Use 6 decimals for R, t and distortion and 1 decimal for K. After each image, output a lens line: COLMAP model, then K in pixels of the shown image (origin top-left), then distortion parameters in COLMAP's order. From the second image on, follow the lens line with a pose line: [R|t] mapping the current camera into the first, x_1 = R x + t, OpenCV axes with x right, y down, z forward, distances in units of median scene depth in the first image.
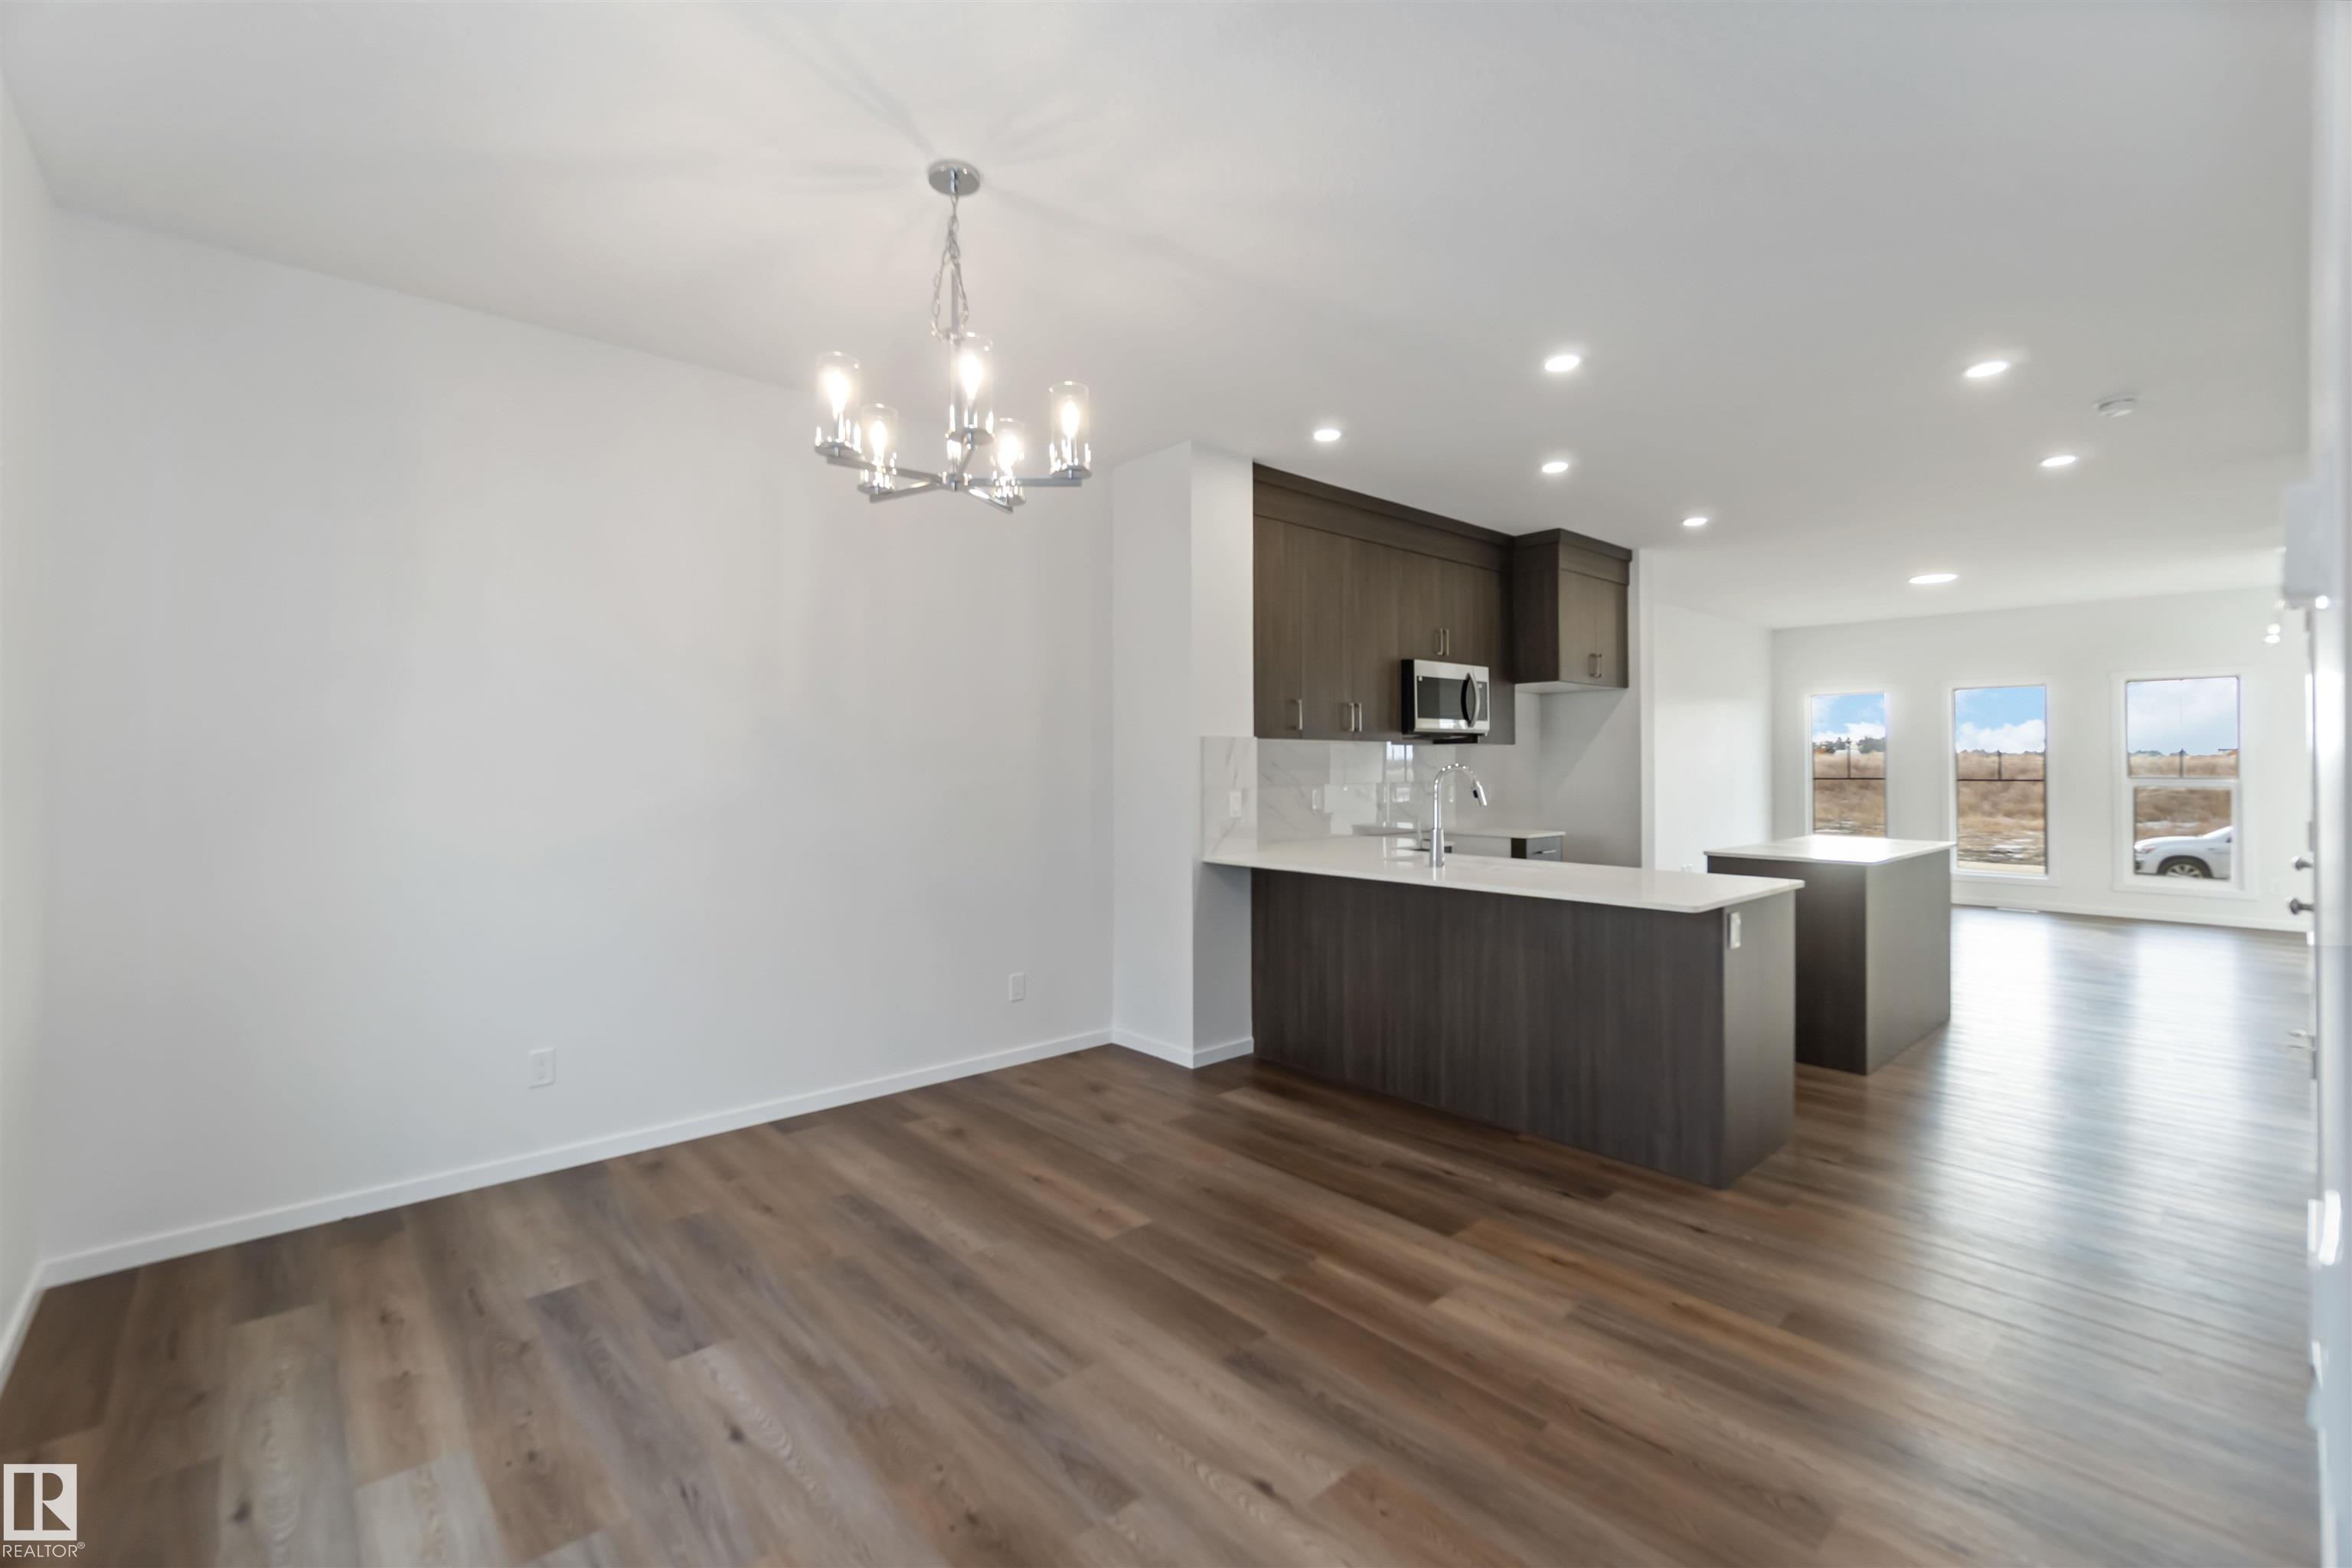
lens RADIAL K [[1023.1, 0, 1151.7], [0, 1023.1, 752.8], [0, 0, 1]] dist [-0.026365, 0.015733]
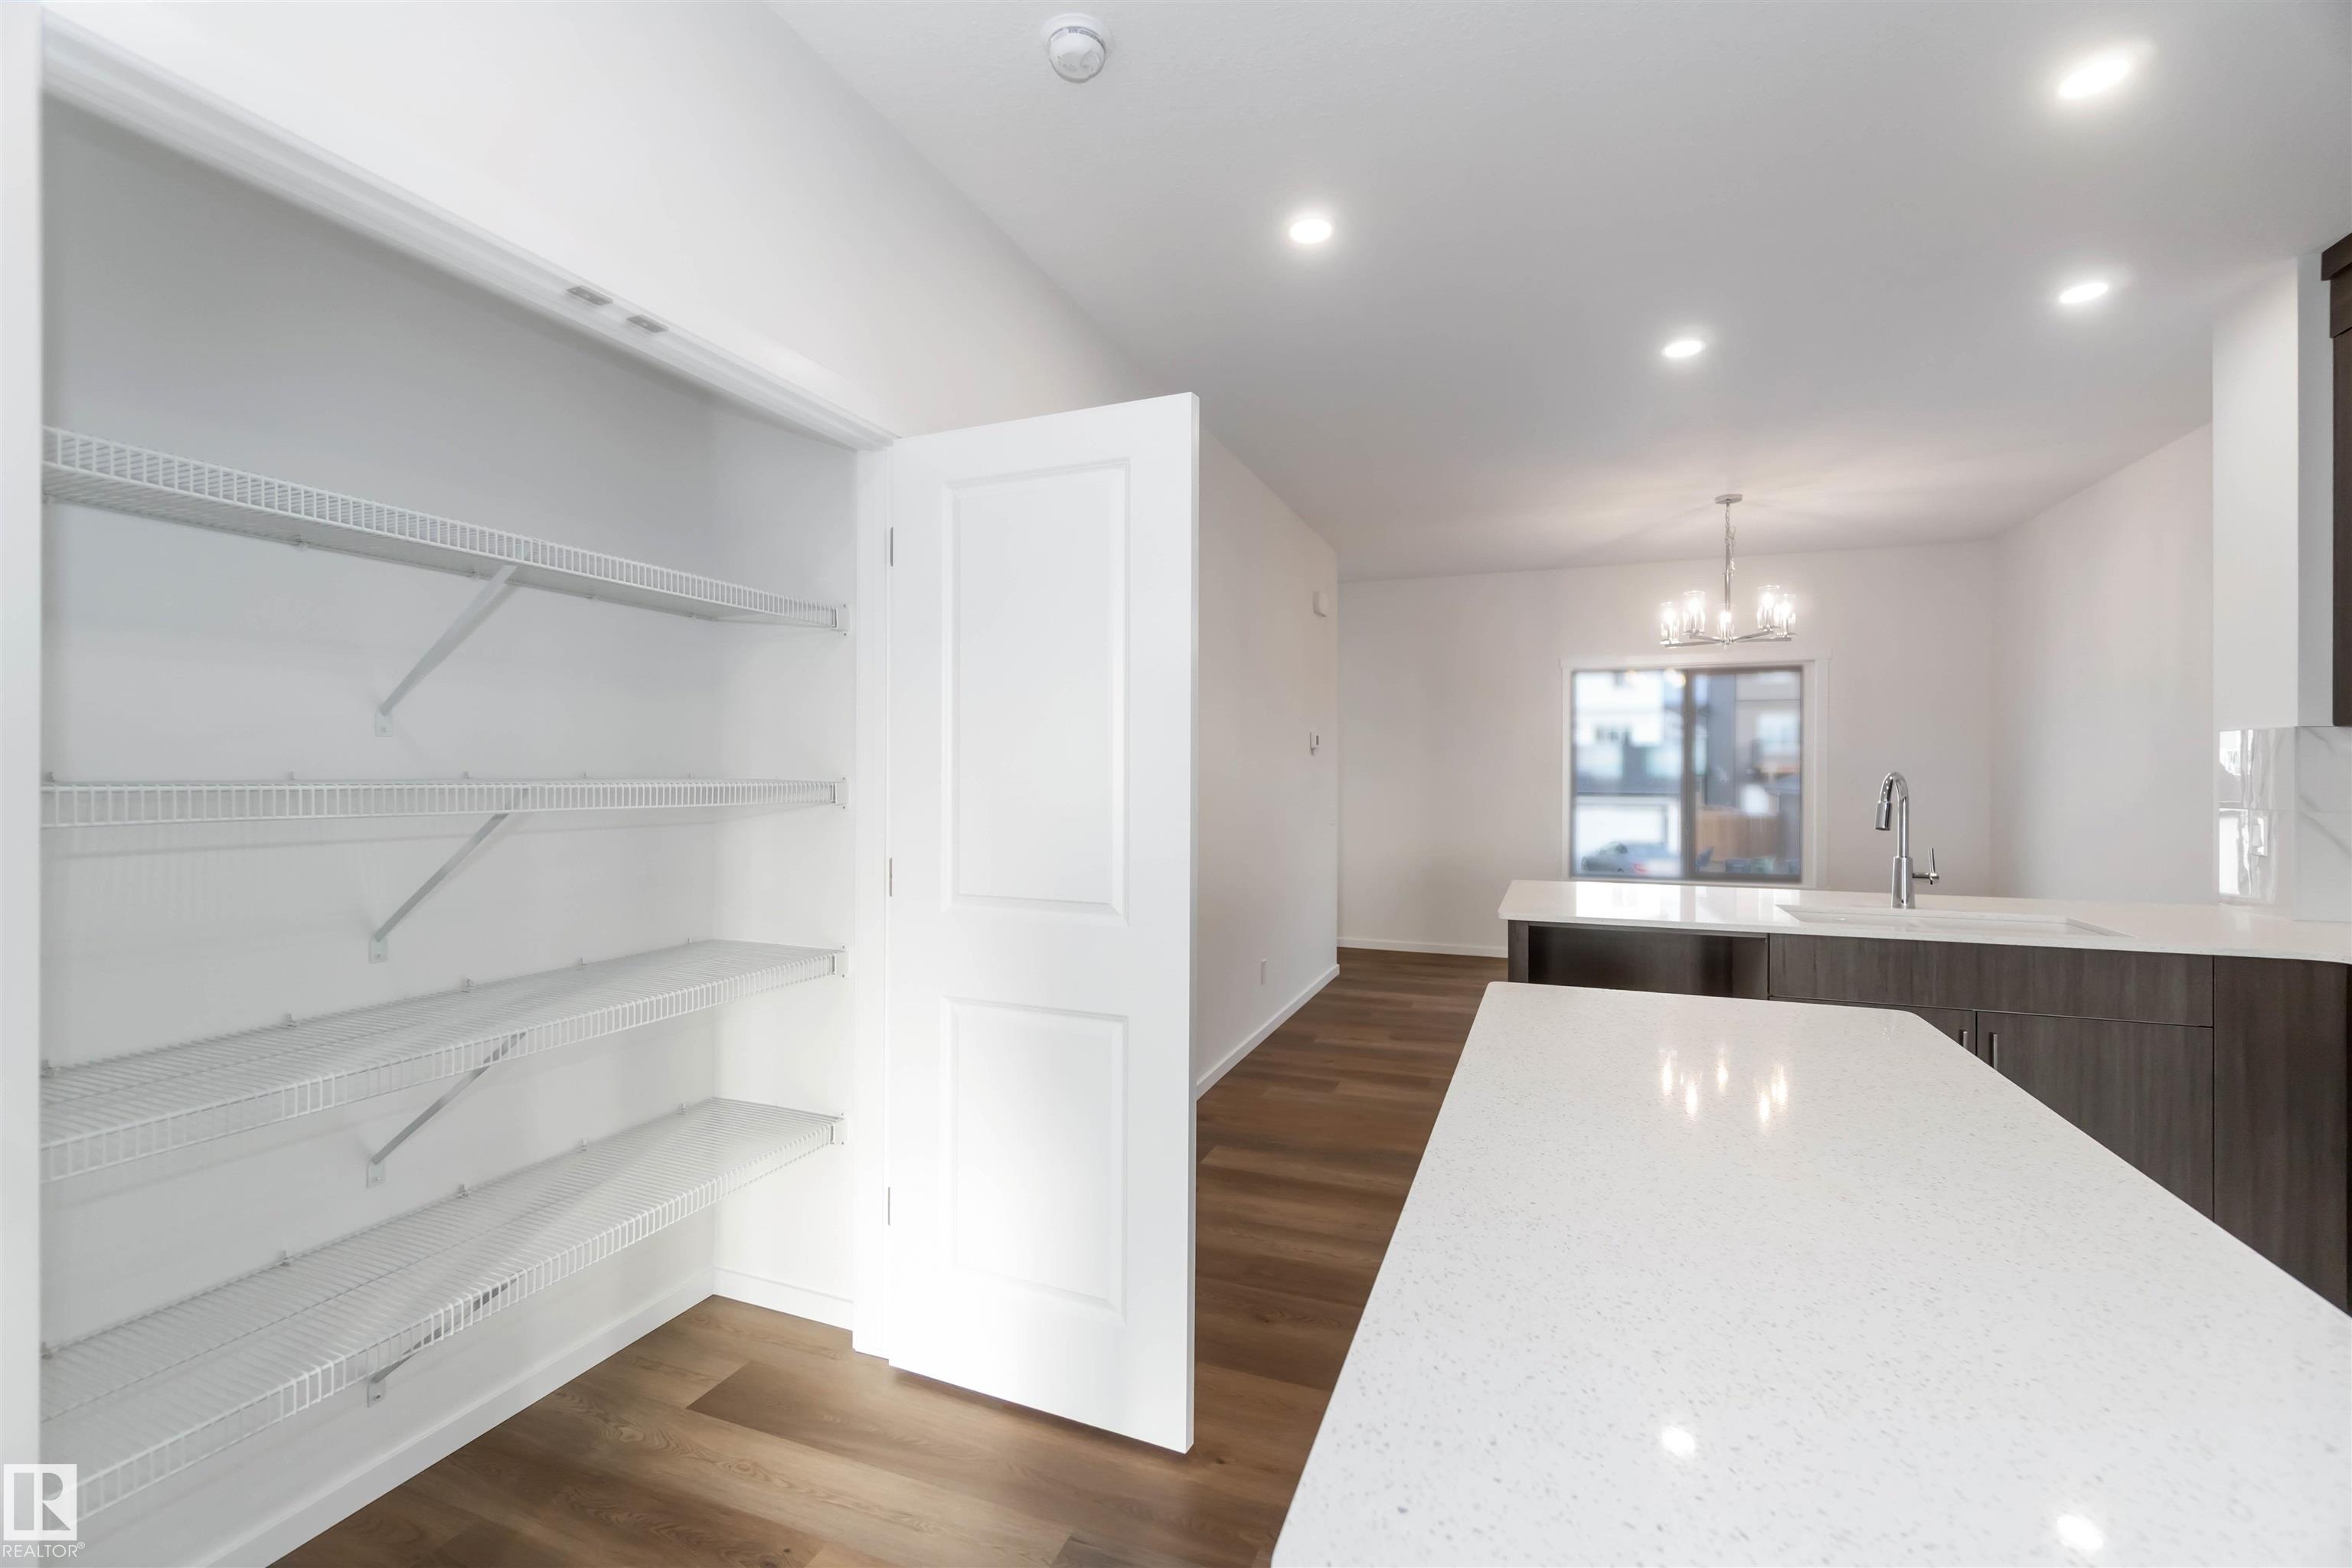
lens RADIAL K [[1019.6, 0, 1191.2], [0, 1019.6, 773.5], [0, 0, 1]] dist [0.000818, 0.000273]
pose [[-0.881642, -0.003312, -0.471907, 0.659677], [0.002680, 0.999924, -0.012025, 0.012305], [0.471911, -0.011867, -0.881566, 0.854896]]
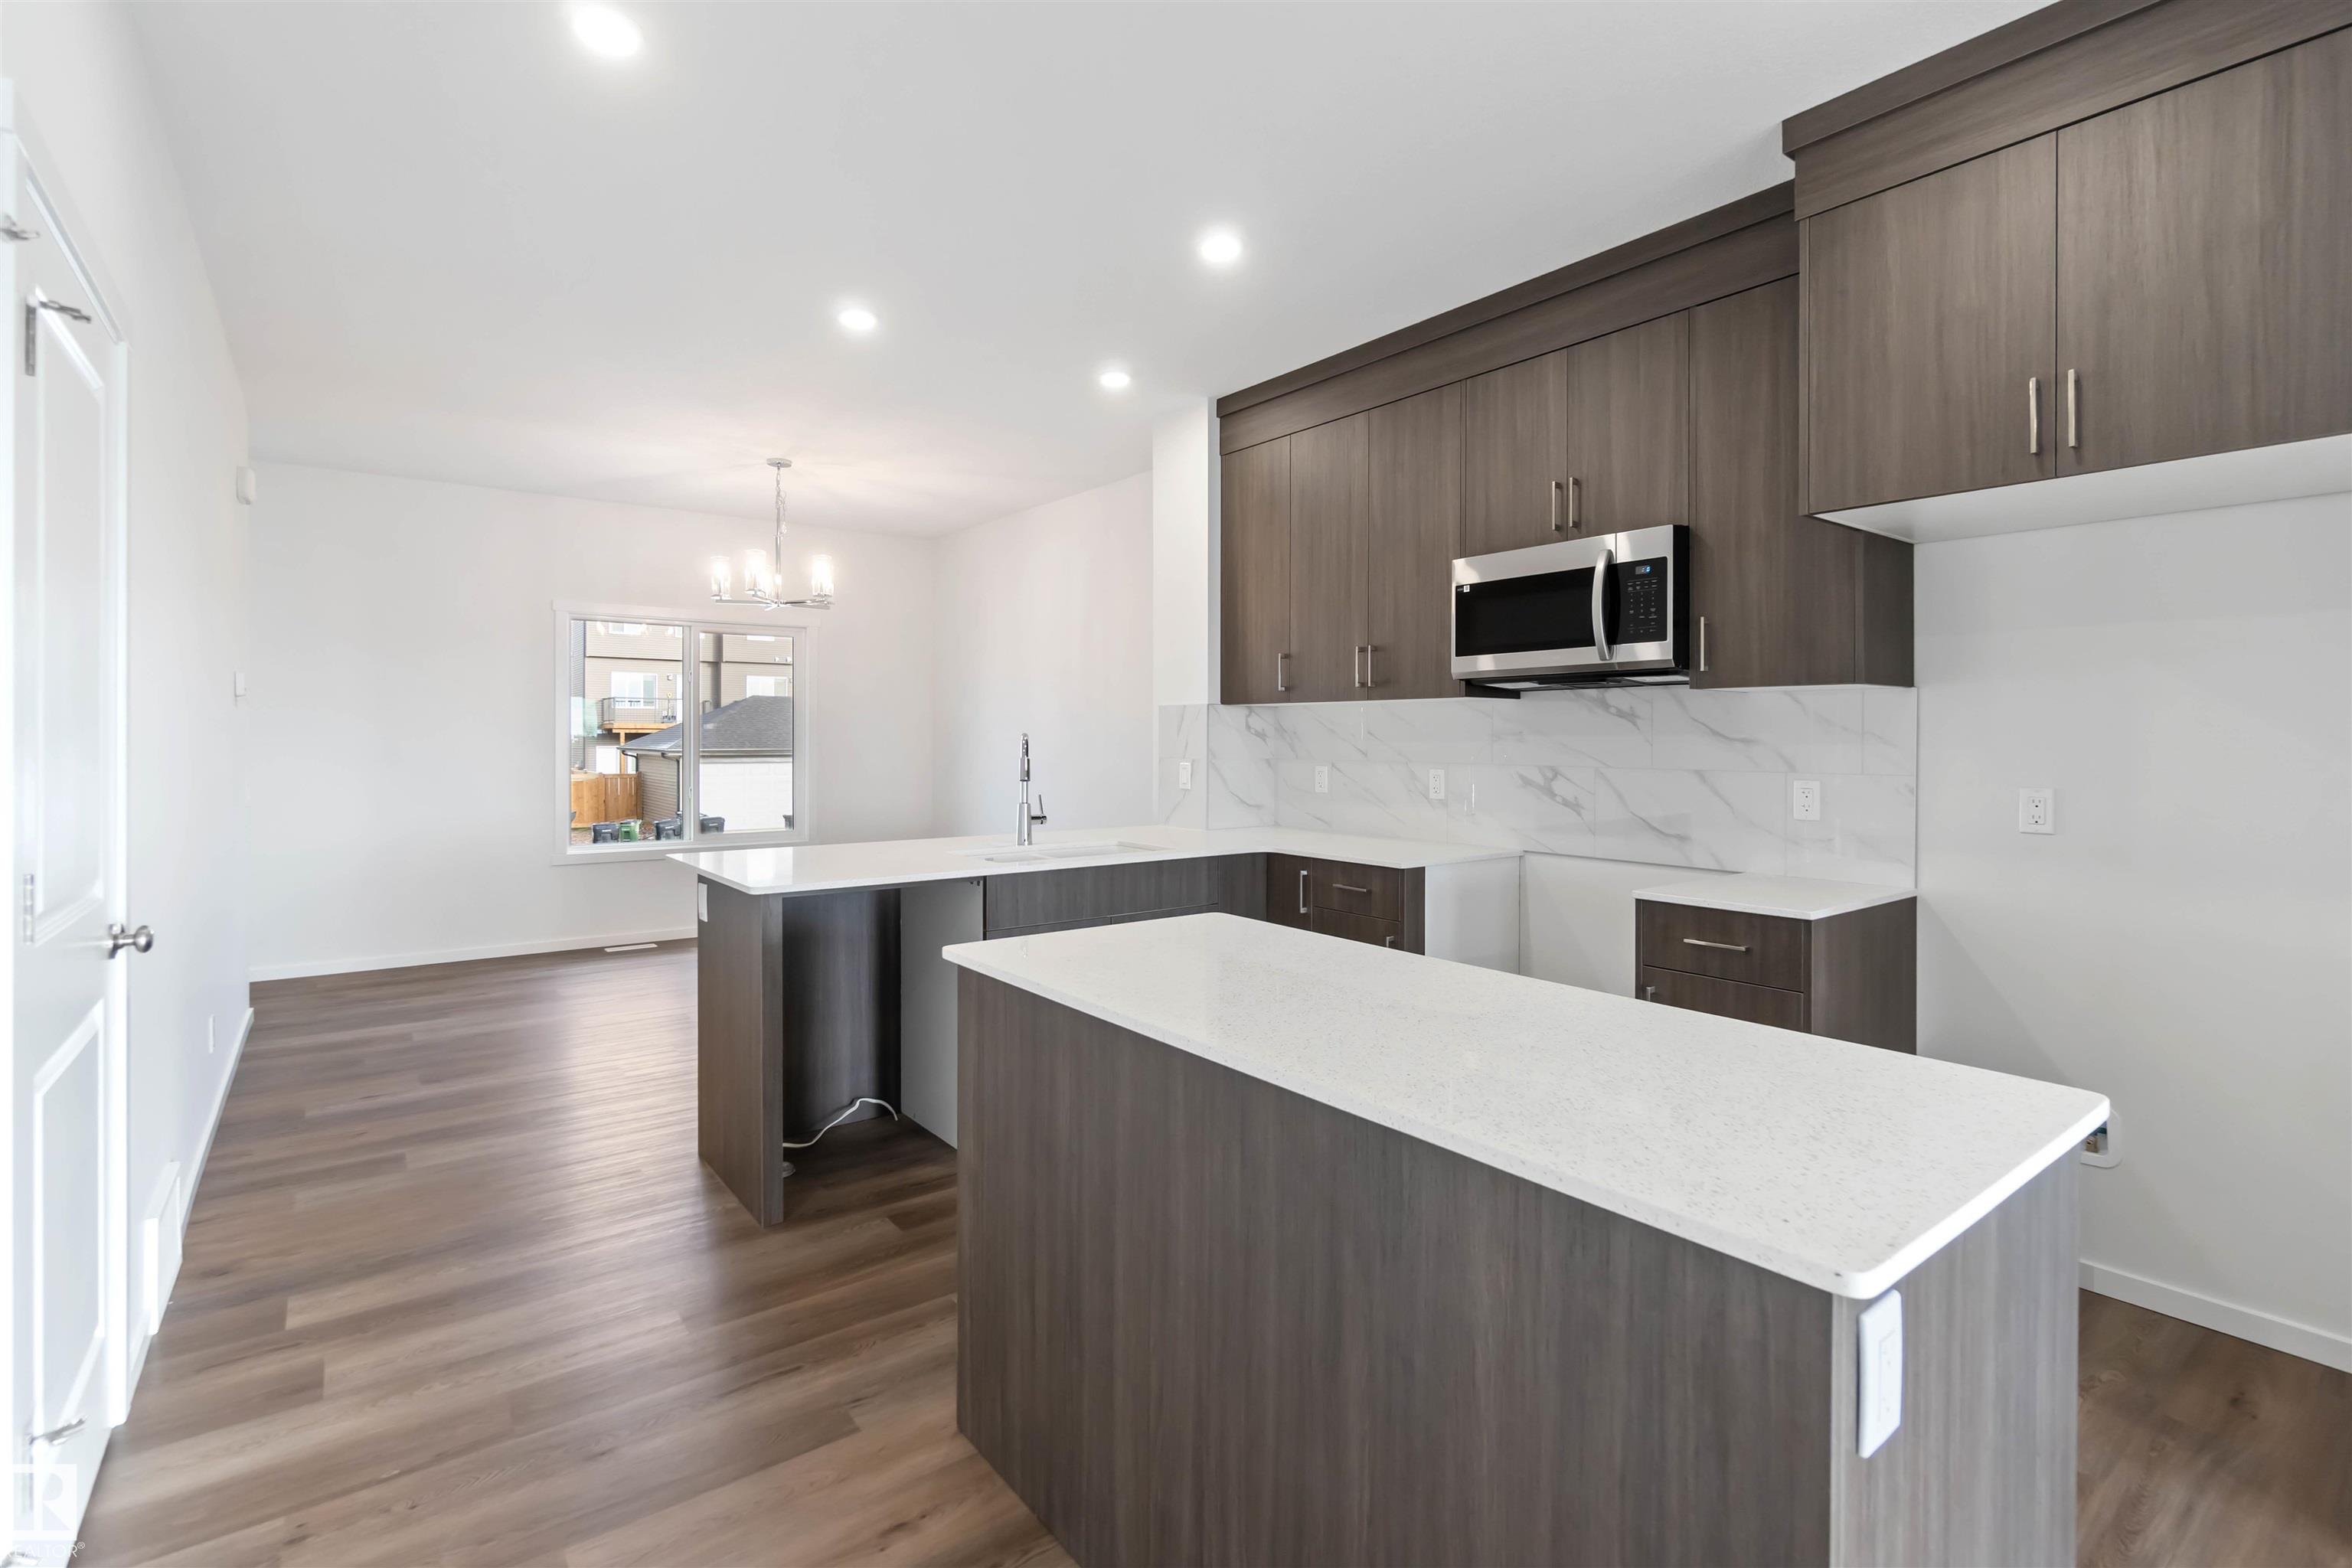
lens RADIAL K [[1079.9, 0, 1160.1], [0, 1079.9, 742.7], [0, 0, 1]] dist [-0.000985, -0.000197]
pose [[-0.070228, 0.005154, -0.997518, 0.746046], [0.009903, 0.999941, 0.004469, 0.010293], [0.997482, -0.009565, -0.070275, 0.714801]]
